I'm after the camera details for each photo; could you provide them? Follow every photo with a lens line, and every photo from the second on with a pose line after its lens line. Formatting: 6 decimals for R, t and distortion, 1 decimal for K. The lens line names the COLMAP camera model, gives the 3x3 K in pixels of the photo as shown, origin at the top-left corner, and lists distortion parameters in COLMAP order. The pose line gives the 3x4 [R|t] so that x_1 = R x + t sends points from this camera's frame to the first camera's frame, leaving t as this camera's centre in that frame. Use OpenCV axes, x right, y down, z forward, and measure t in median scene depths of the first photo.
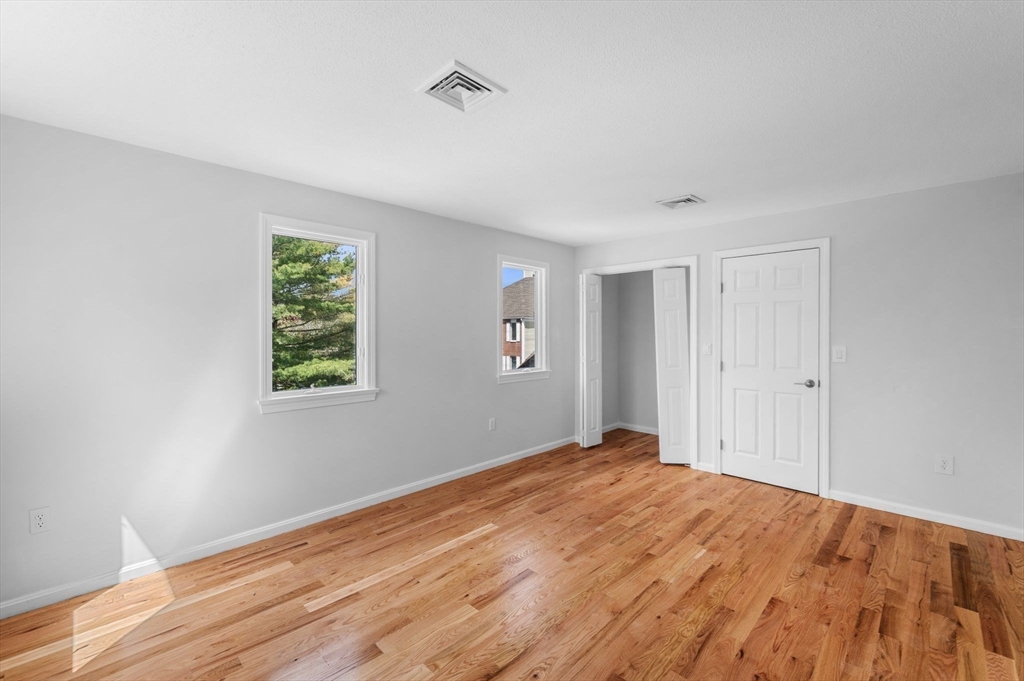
lens RADIAL K [[413.9, 0, 516.6], [0, 413.9, 338.7], [0, 0, 1]] dist [-0.000063, -0.000004]
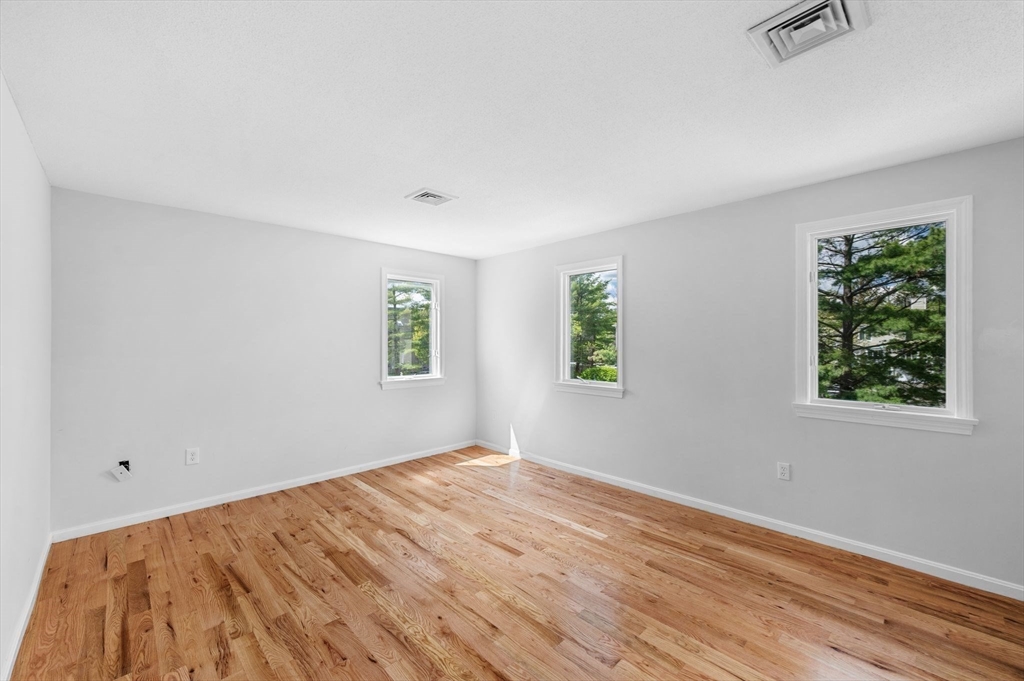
lens RADIAL K [[413.9, 0, 516.6], [0, 413.9, 338.7], [0, 0, 1]] dist [-0.000063, -0.000004]
pose [[-0.006615, -0.003962, -0.999970, 0.845193], [-0.013977, 0.999895, -0.003870, -0.003847], [0.999880, 0.013951, -0.006670, 0.739688]]
